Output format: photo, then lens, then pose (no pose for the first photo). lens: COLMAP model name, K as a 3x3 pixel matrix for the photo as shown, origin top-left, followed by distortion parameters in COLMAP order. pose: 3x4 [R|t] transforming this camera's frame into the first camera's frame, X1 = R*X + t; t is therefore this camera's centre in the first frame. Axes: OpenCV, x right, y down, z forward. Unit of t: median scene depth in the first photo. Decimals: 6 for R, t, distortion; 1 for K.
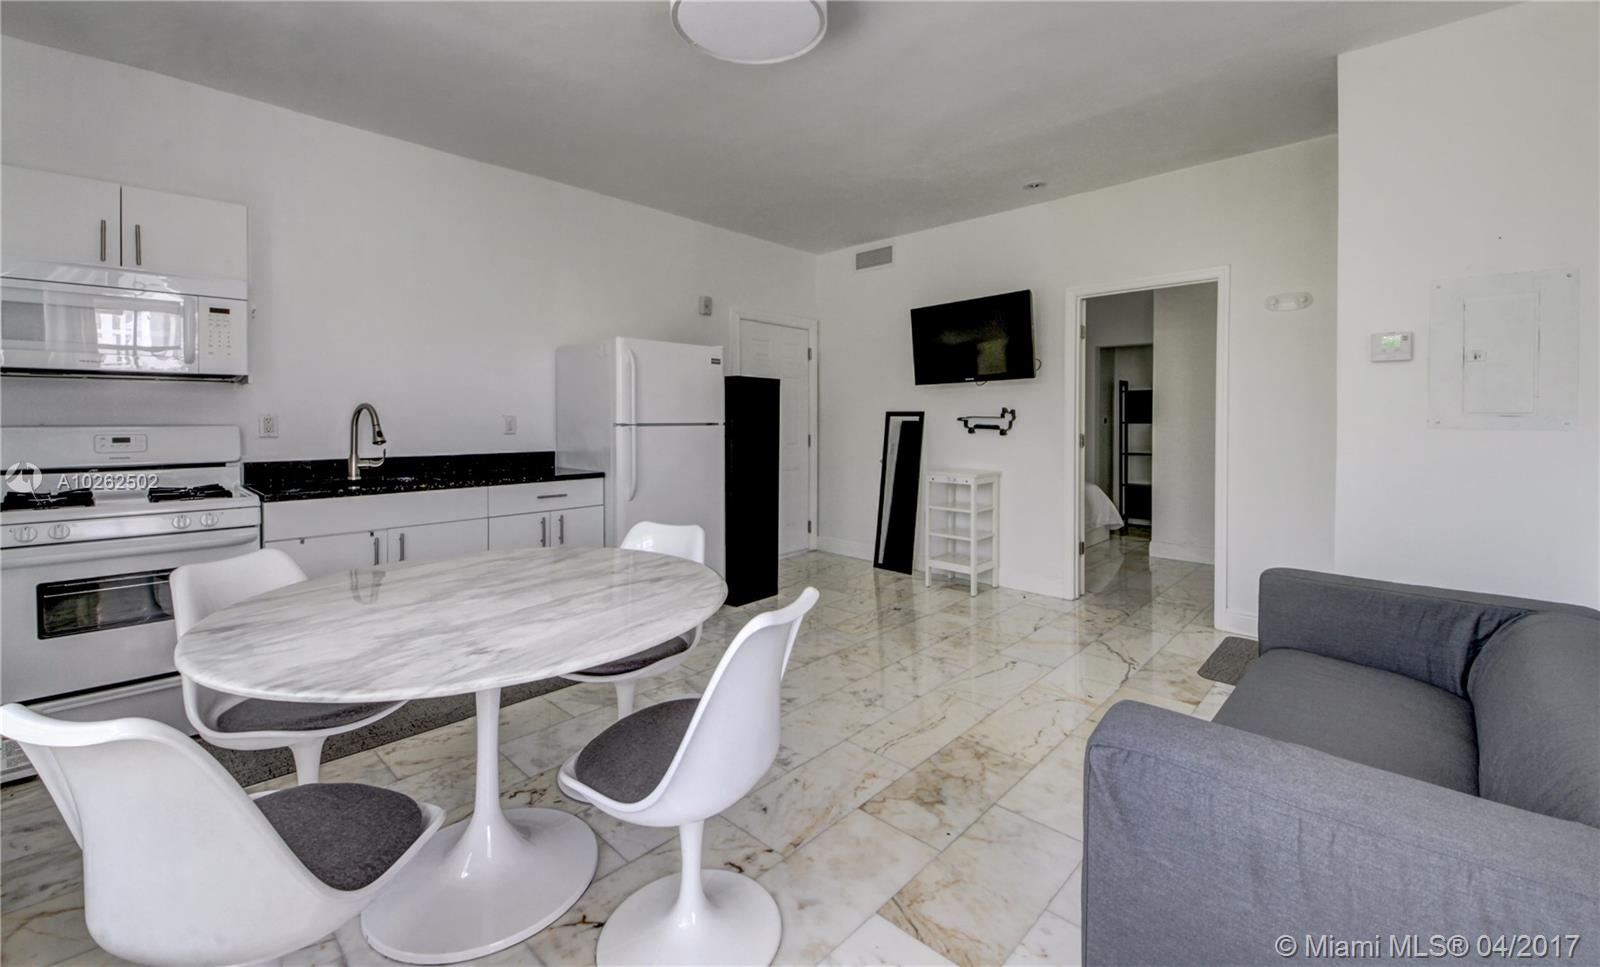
lens RADIAL K [[627.6, 0, 800.0], [0, 627.6, 483.5], [0, 0, 1]] dist [0.000964, 0.000024]
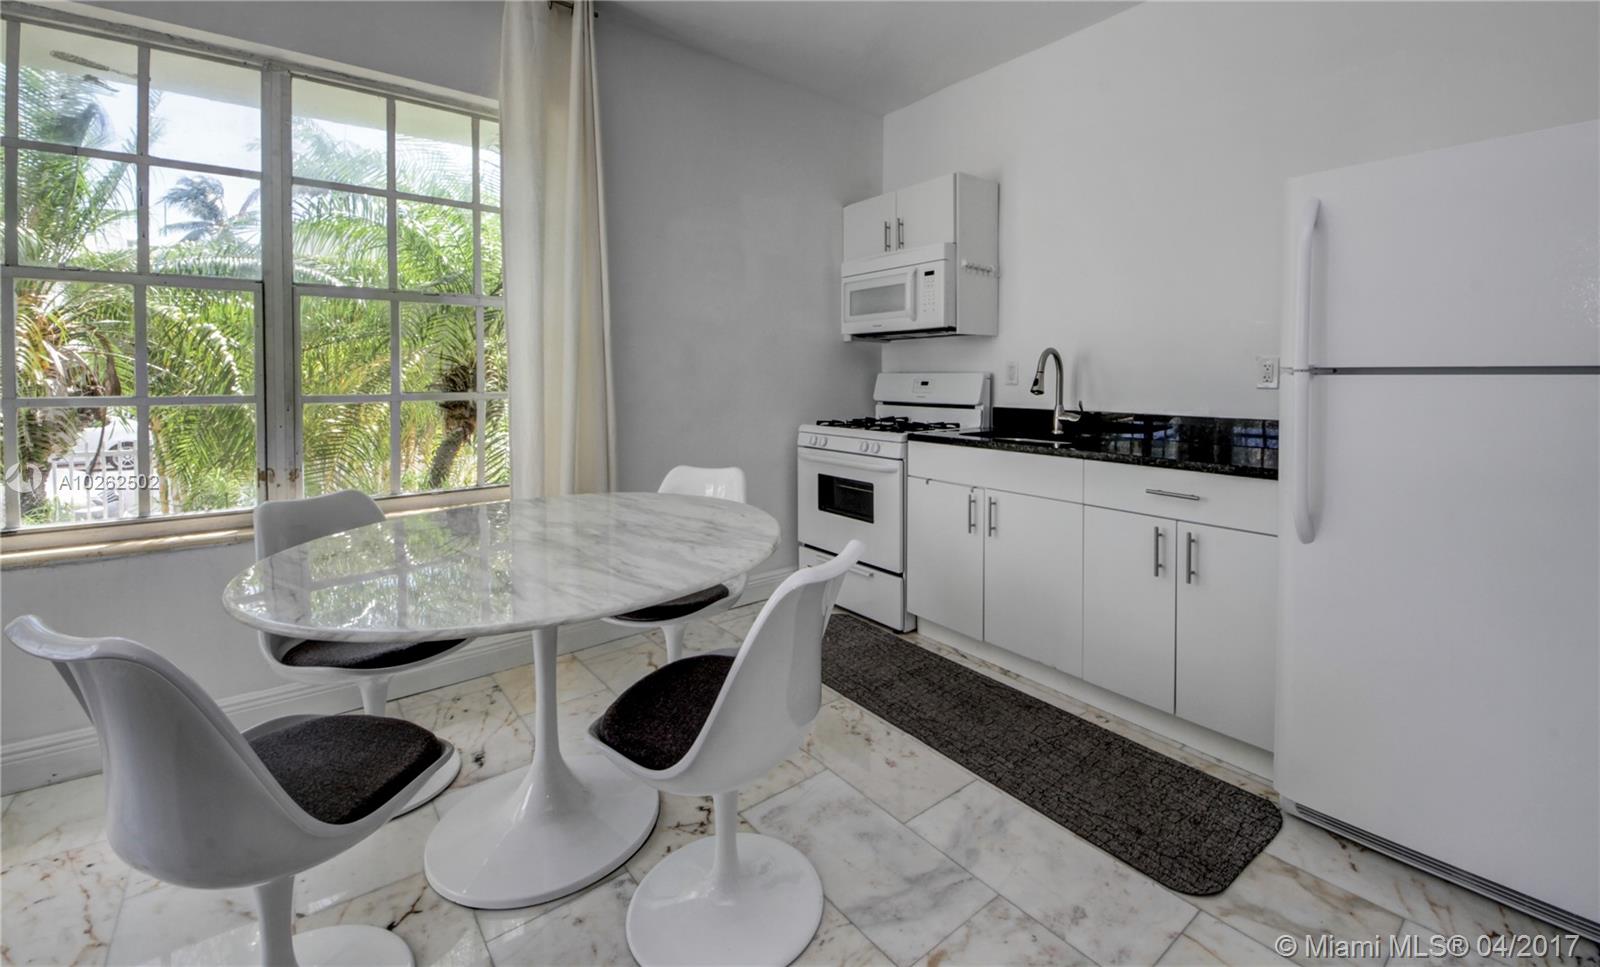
lens RADIAL K [[644.7, 0, 839.7], [0, 644.7, 387.1], [0, 0, 1]] dist [0.003243, -0.000044]
pose [[-0.086313, 0.018124, -0.996103, 0.231987], [-0.105013, 0.994099, 0.027187, -0.064485], [0.990718, 0.106950, -0.083900, 0.764233]]
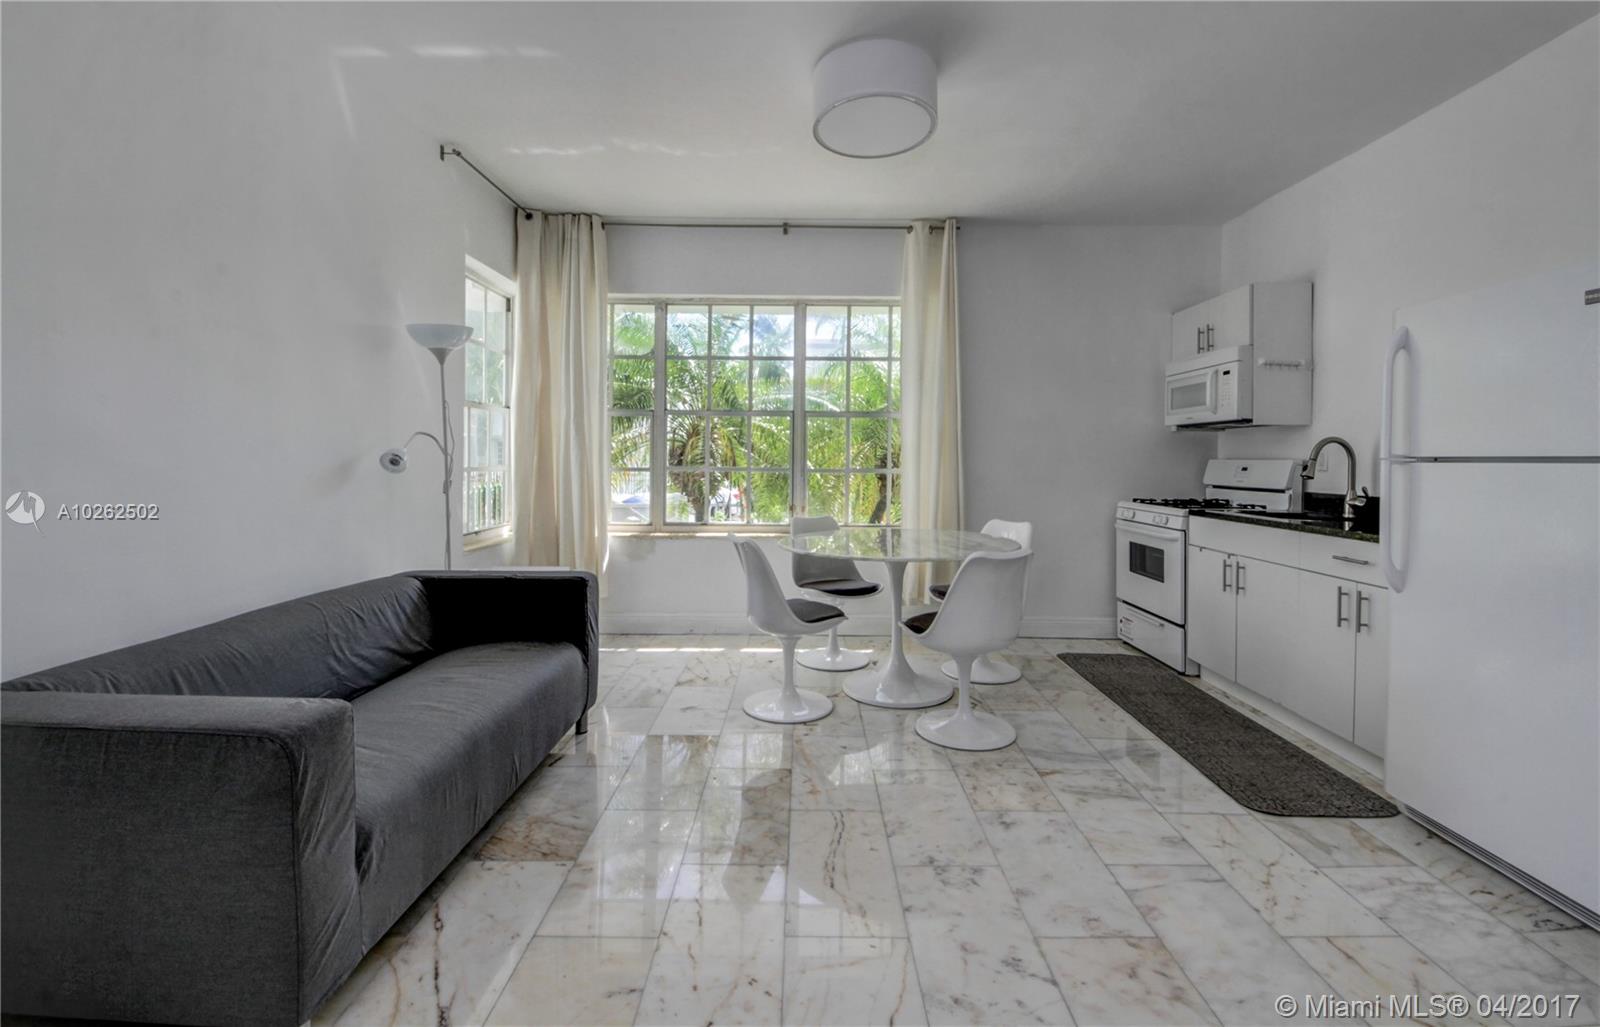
lens RADIAL K [[684.2, 0, 798.3], [0, 684.2, 458.5], [0, 0, 1]] dist [-0.020336, -0.000078]
pose [[-0.716719, -0.005822, -0.697338, 0.606198], [-0.080870, 0.993913, 0.074818, -0.103848], [0.692658, 0.110017, -0.712826, 1.144259]]
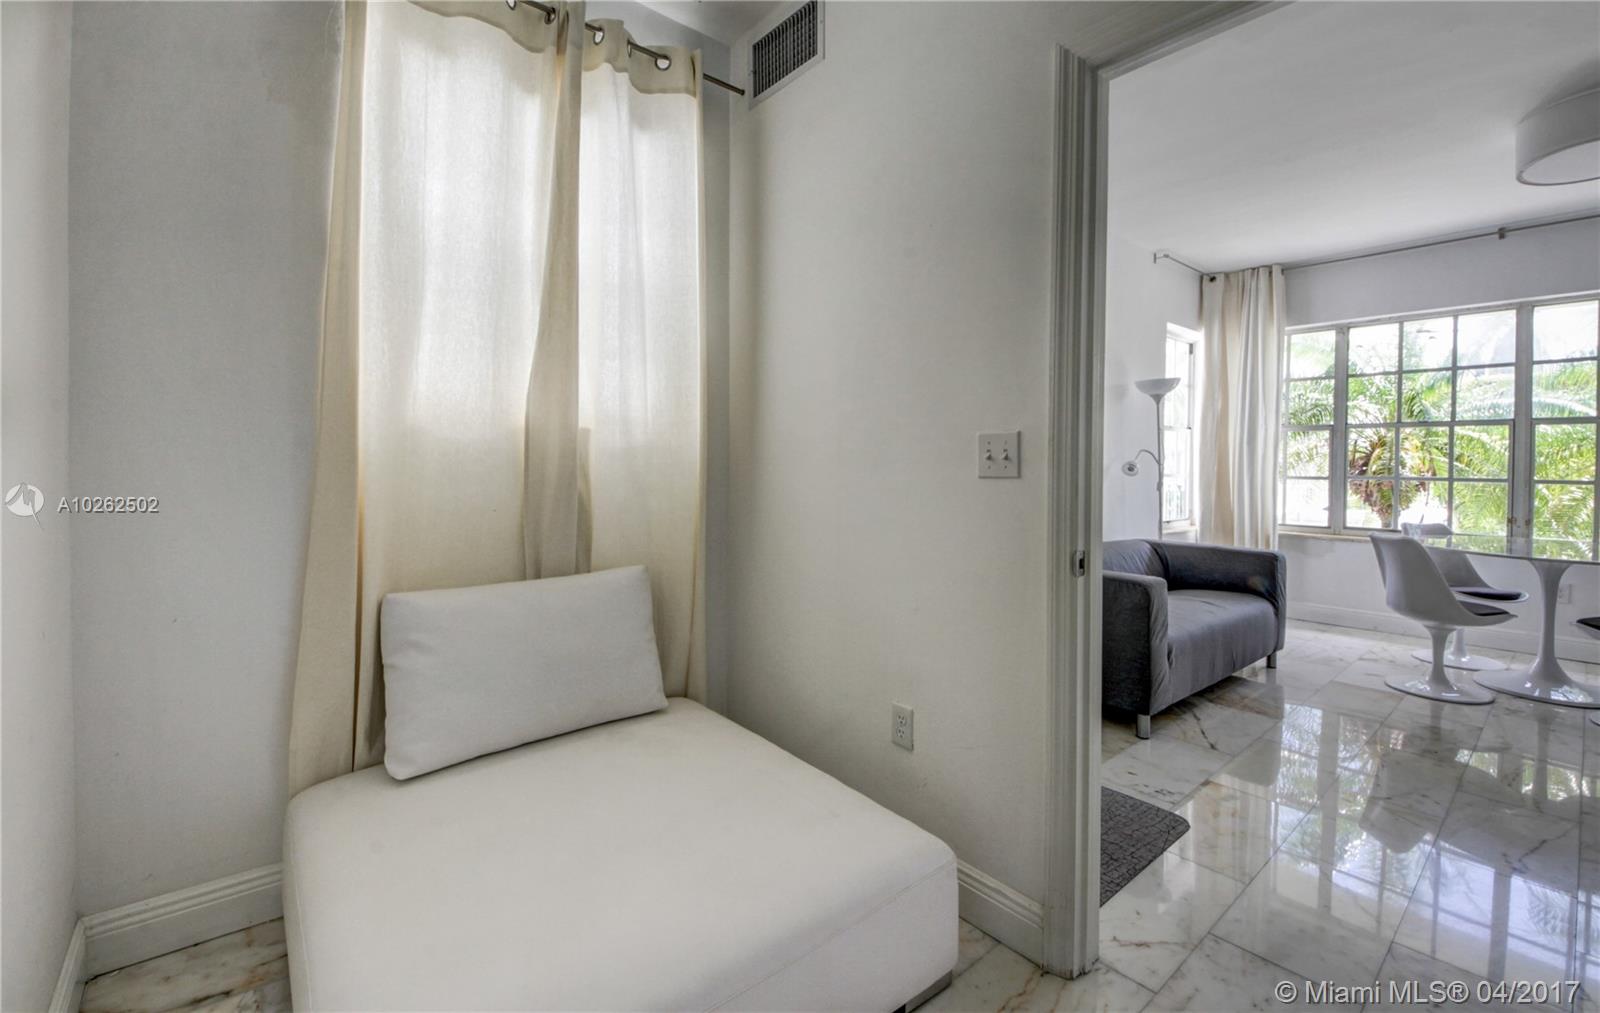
lens RADIAL K [[665.7, 0, 795.7], [0, 665.7, 478.8], [0, 0, 1]] dist [0.000939, -0.005889]
pose [[-0.995016, -0.006956, 0.099472, 0.922741], [0.005302, 0.992462, 0.122439, -0.145670], [-0.099574, 0.122356, -0.987479, 1.579499]]
